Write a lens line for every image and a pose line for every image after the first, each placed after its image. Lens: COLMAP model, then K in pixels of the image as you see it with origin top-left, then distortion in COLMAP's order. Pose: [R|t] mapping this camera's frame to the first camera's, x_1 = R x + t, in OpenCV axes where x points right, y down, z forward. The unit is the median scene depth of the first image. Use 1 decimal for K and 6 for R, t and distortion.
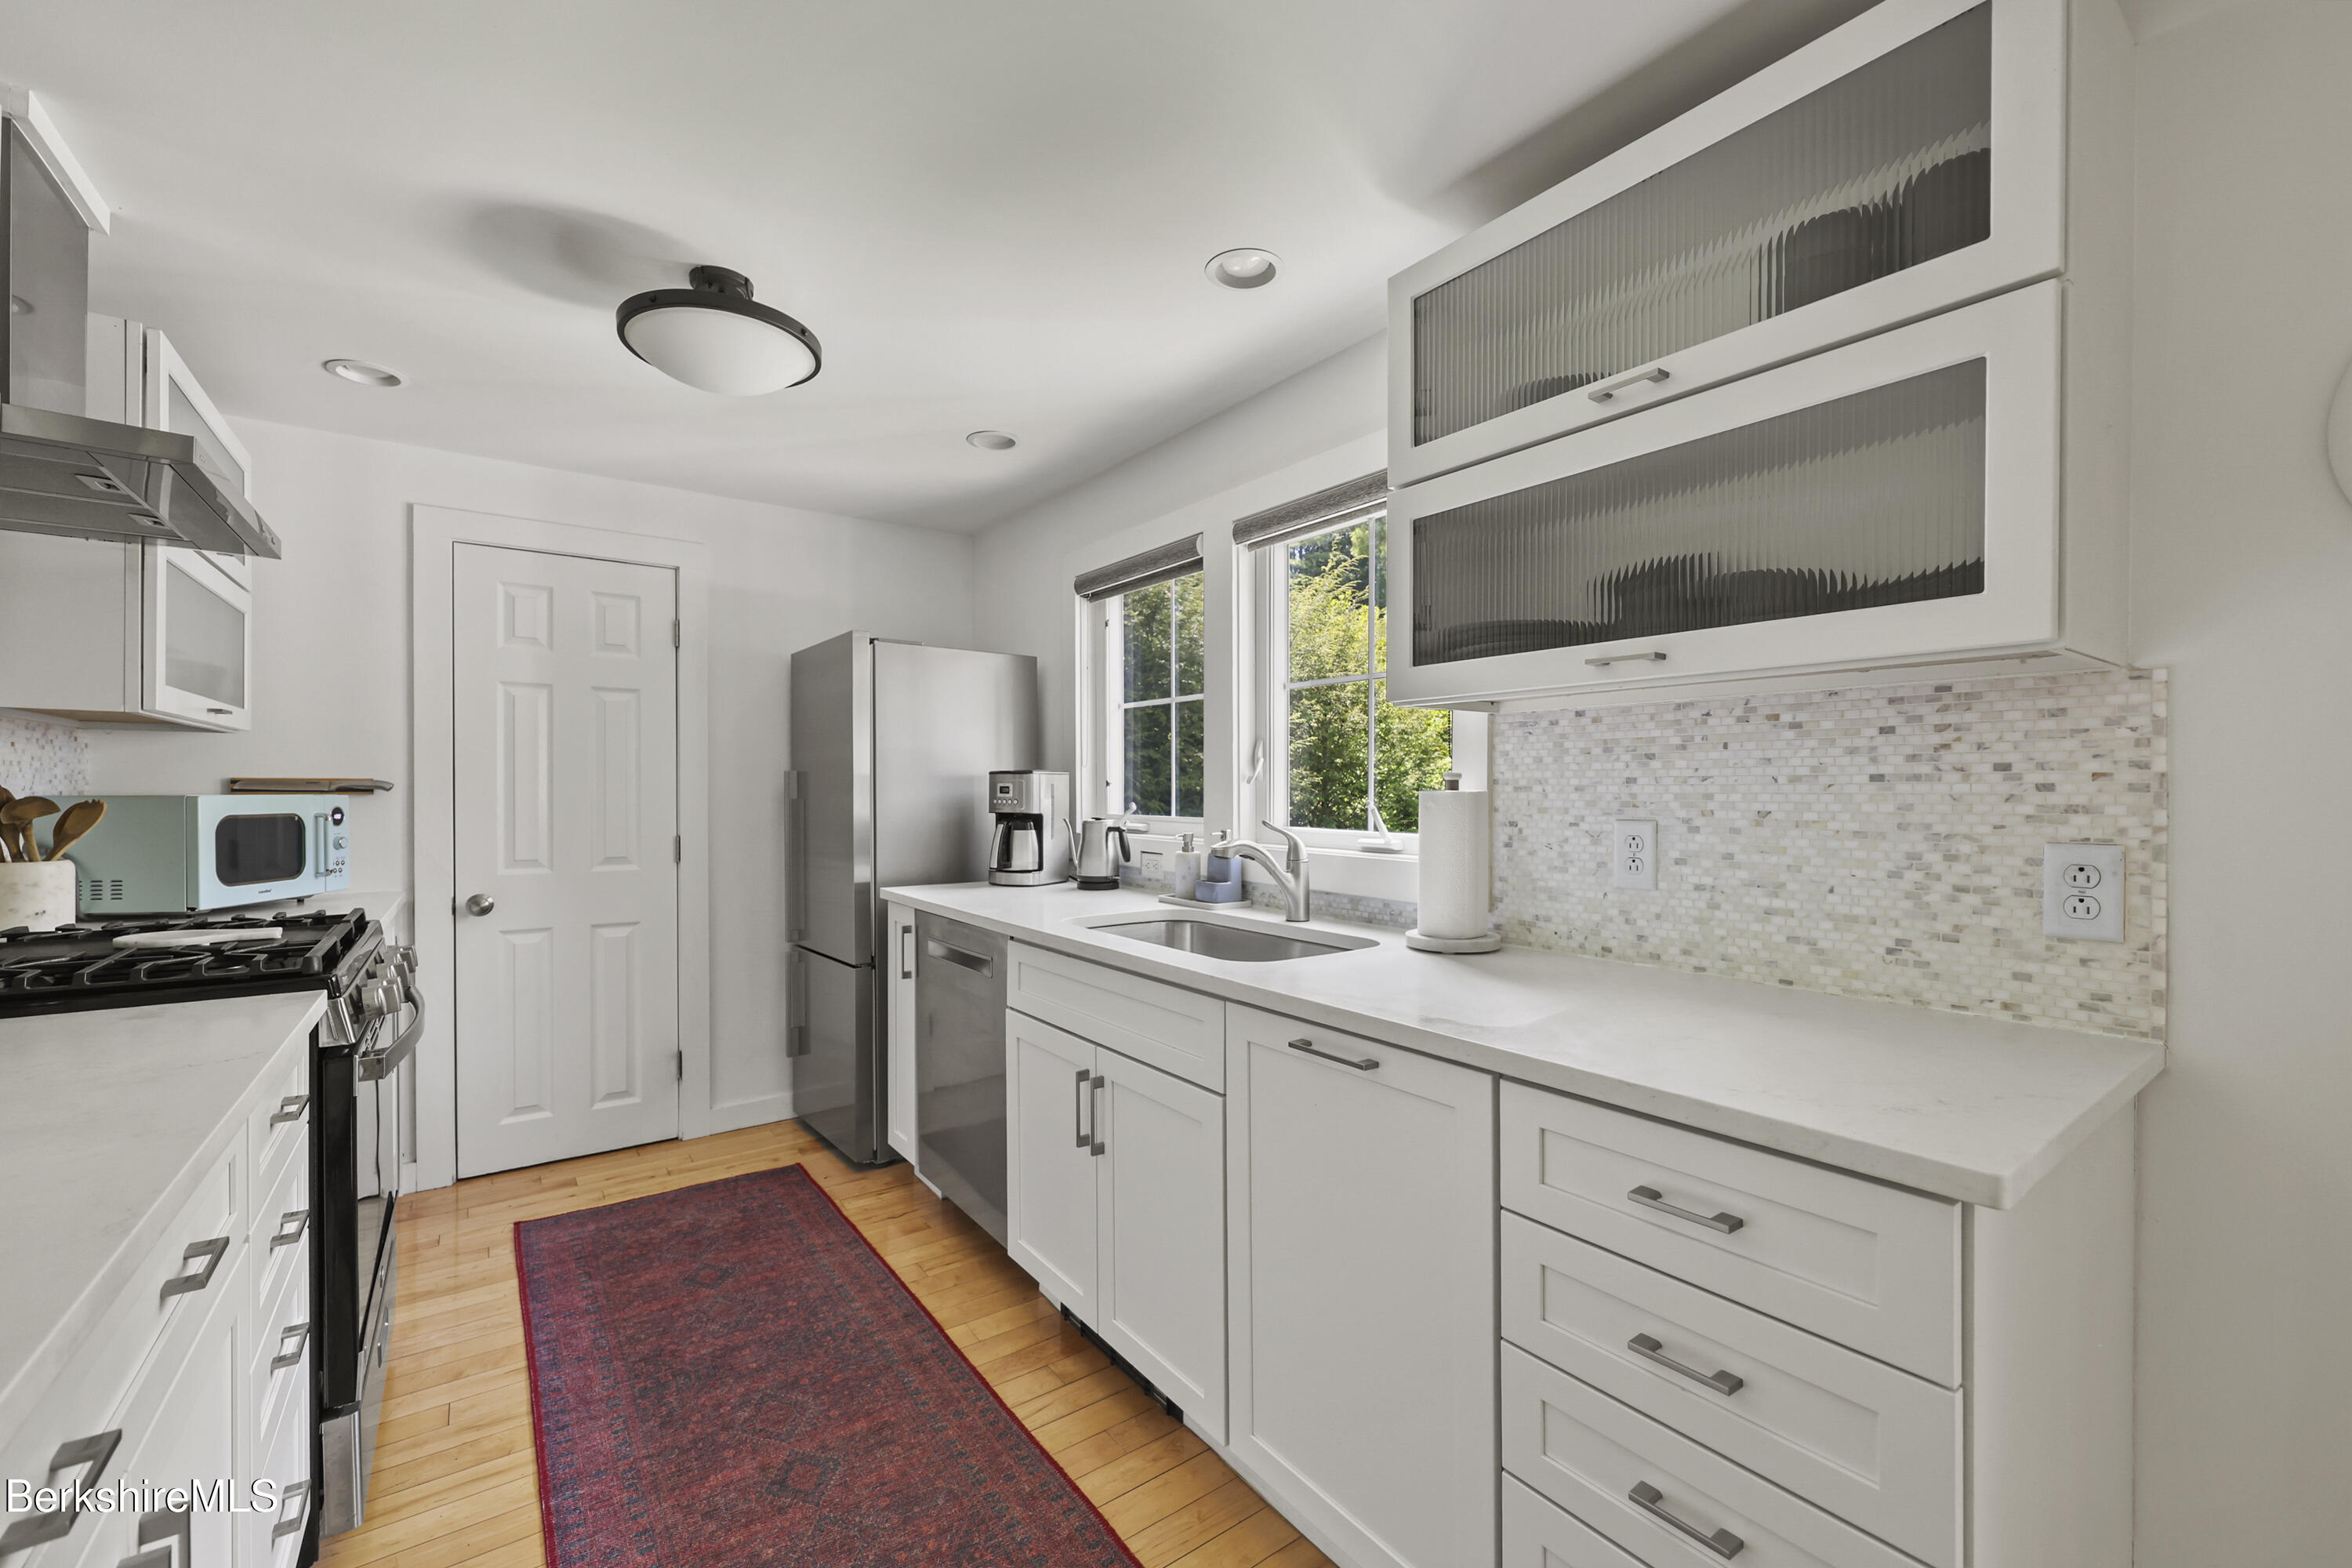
lens RADIAL K [[958.3, 0, 1187.0], [0, 958.3, 797.1], [0, 0, 1]] dist [-0.001205, -0.000040]
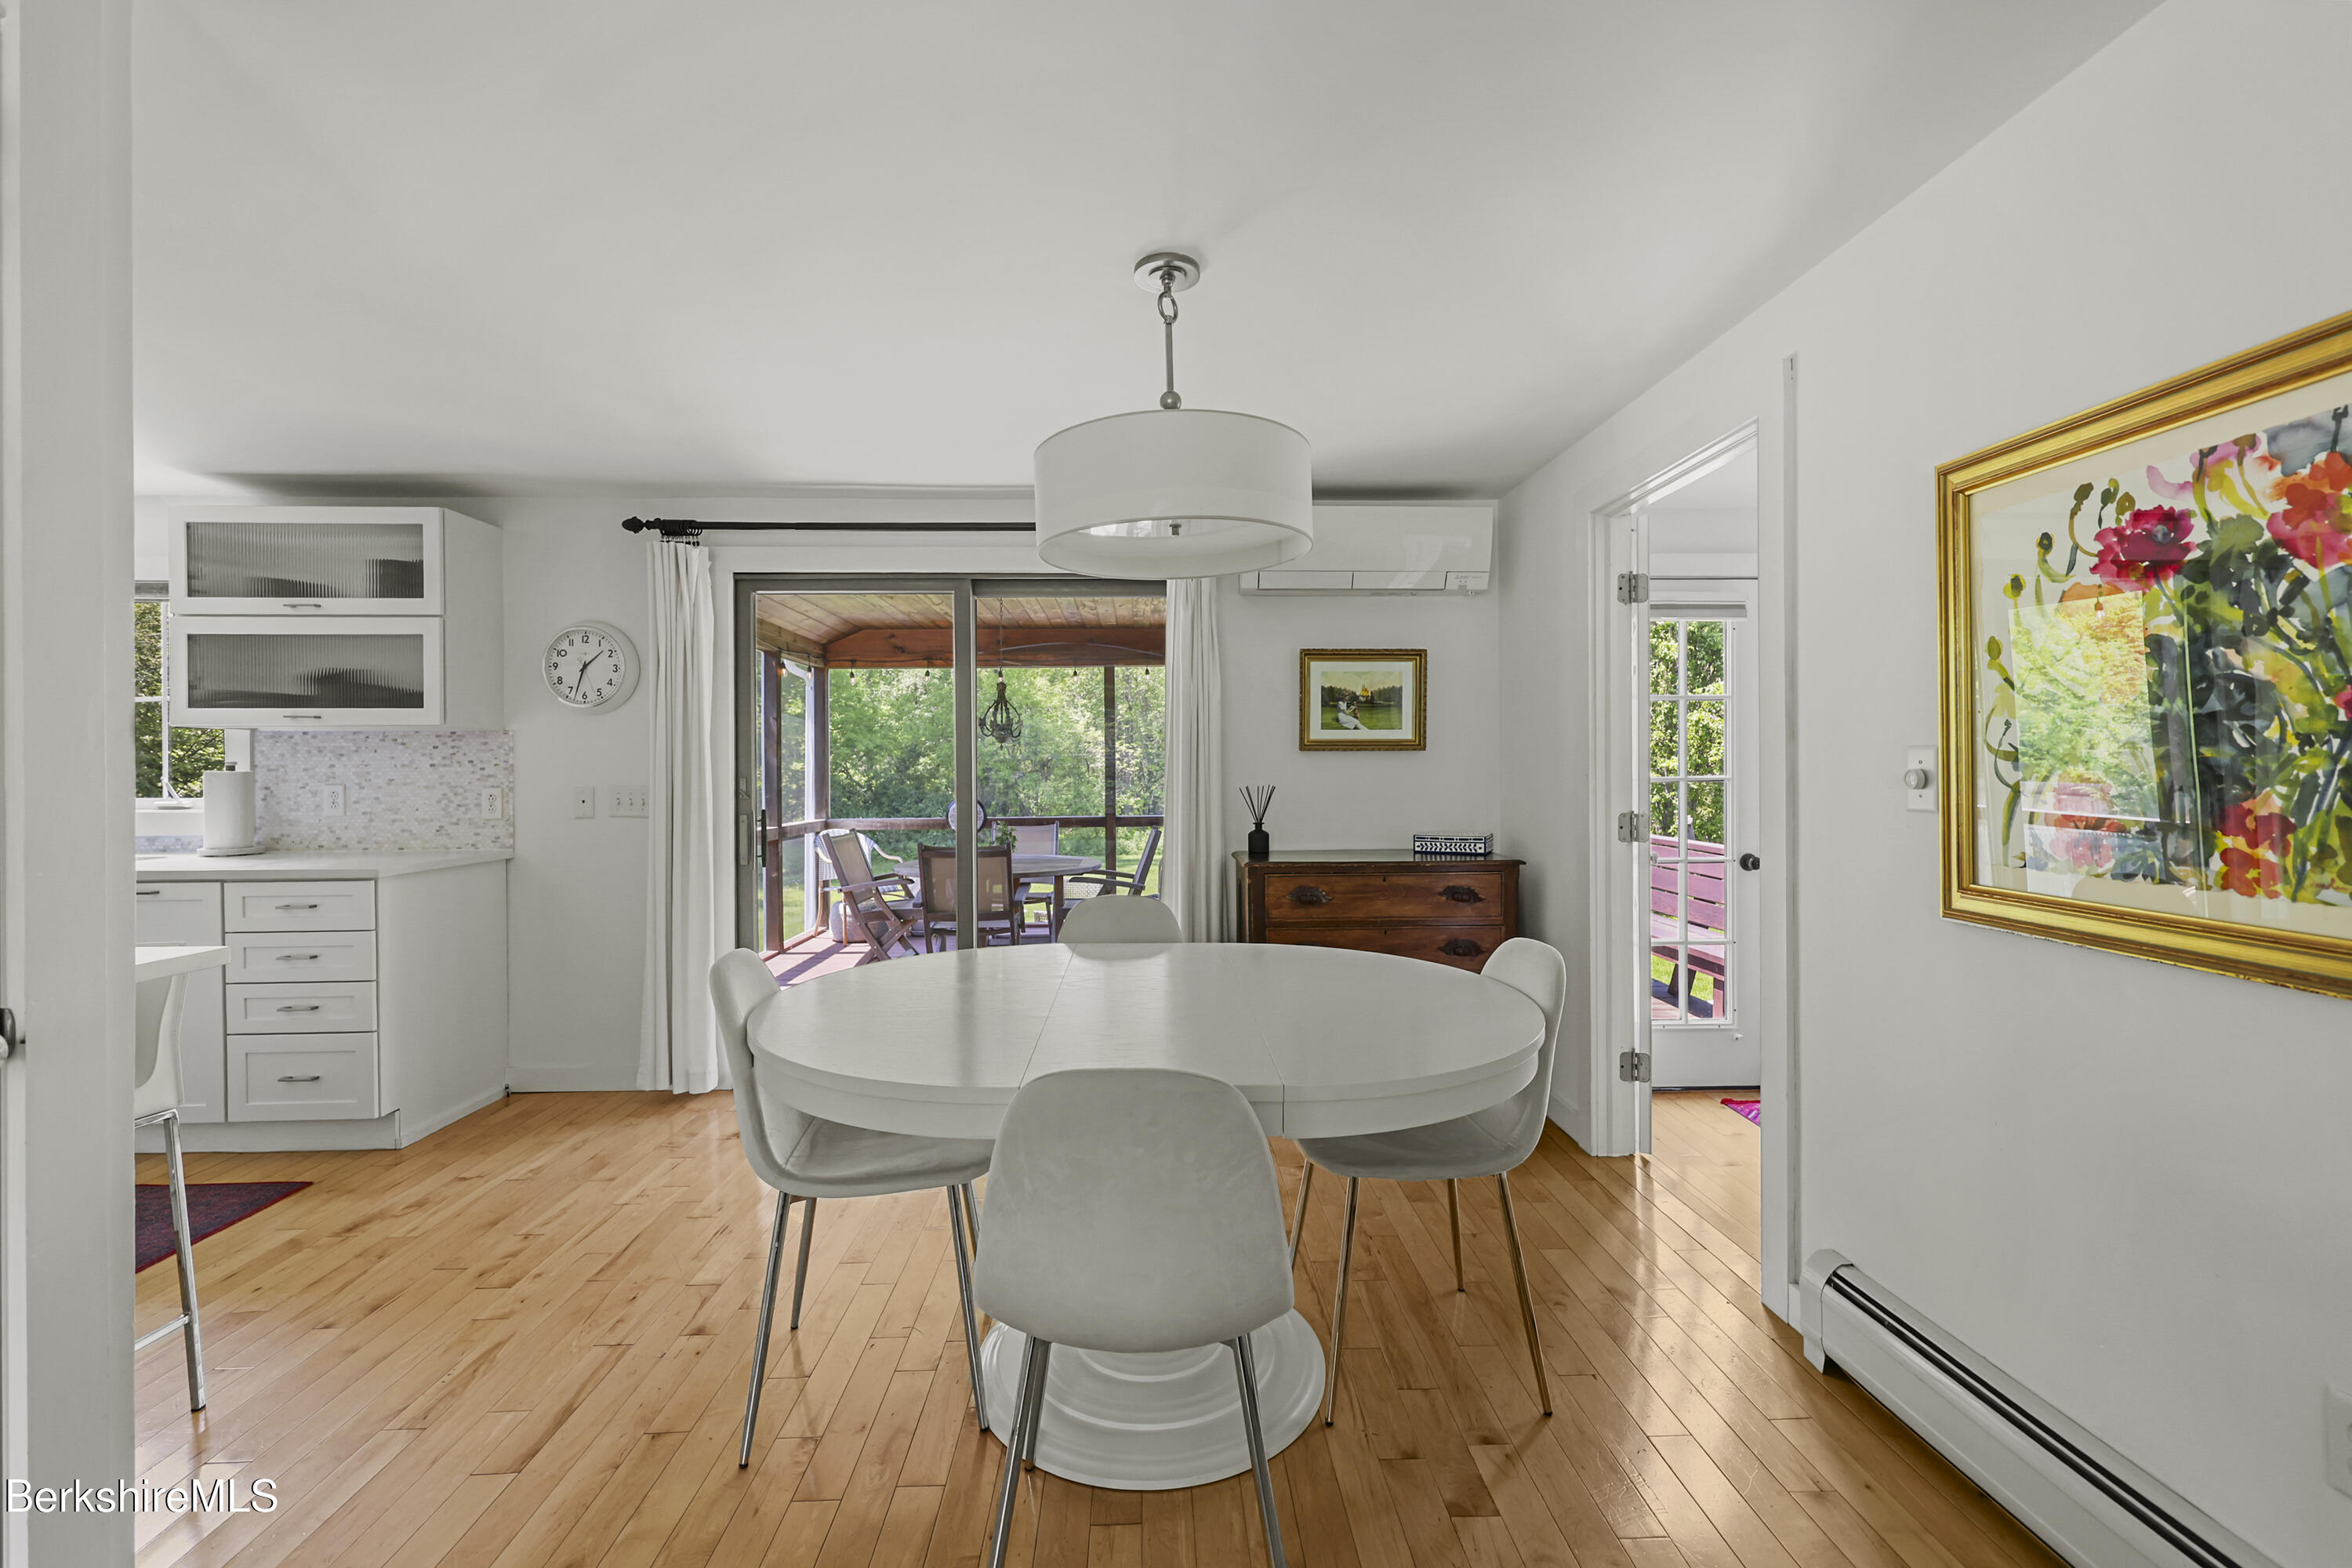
lens RADIAL K [[970.1, 0, 1174.3], [0, 970.1, 773.2], [0, 0, 1]] dist [0.001462, 0.000098]
pose [[0.565682, -0.007388, 0.824591, -0.197634], [0.011008, 0.999938, 0.001407, 0.012352], [-0.824550, 0.008281, 0.565728, -1.340017]]
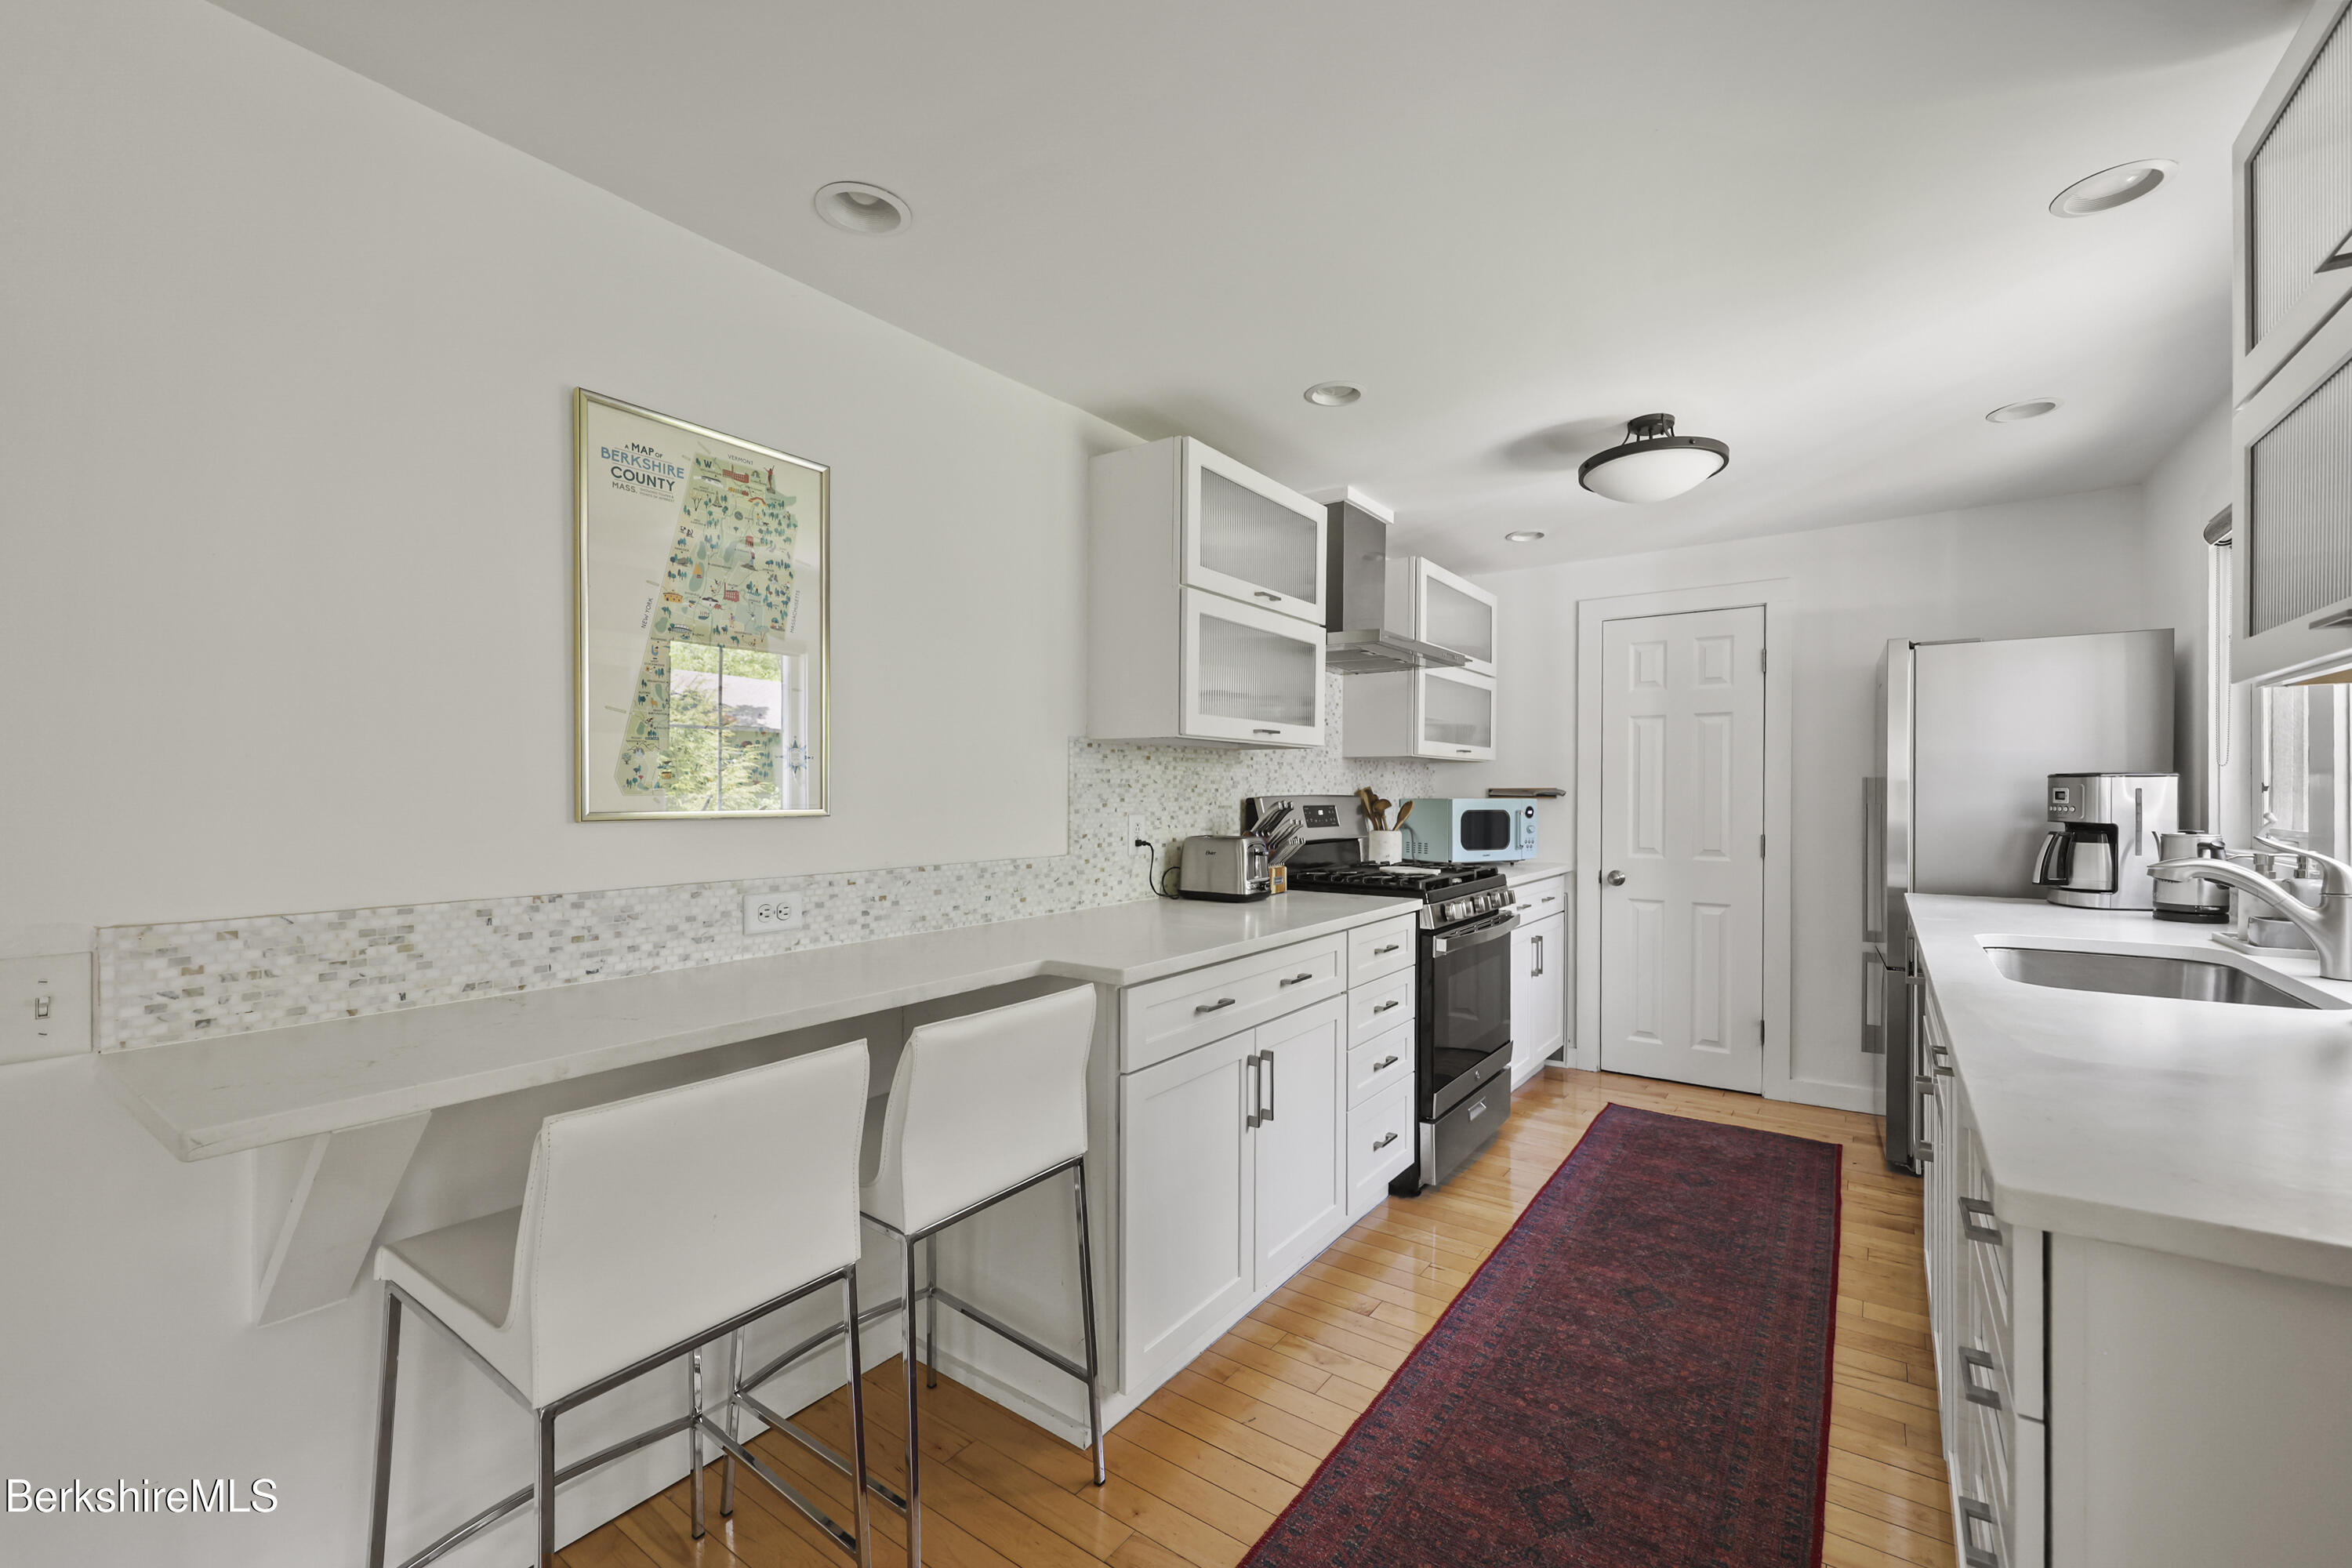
lens RADIAL K [[957.4, 0, 1191.3], [0, 957.4, 800.2], [0, 0, 1]] dist [-0.001776, -0.000283]
pose [[0.317504, 0.005018, -0.948244, 0.518978], [-0.006538, 0.999974, 0.003103, -0.001295], [0.948234, 0.005215, 0.317529, -0.039390]]
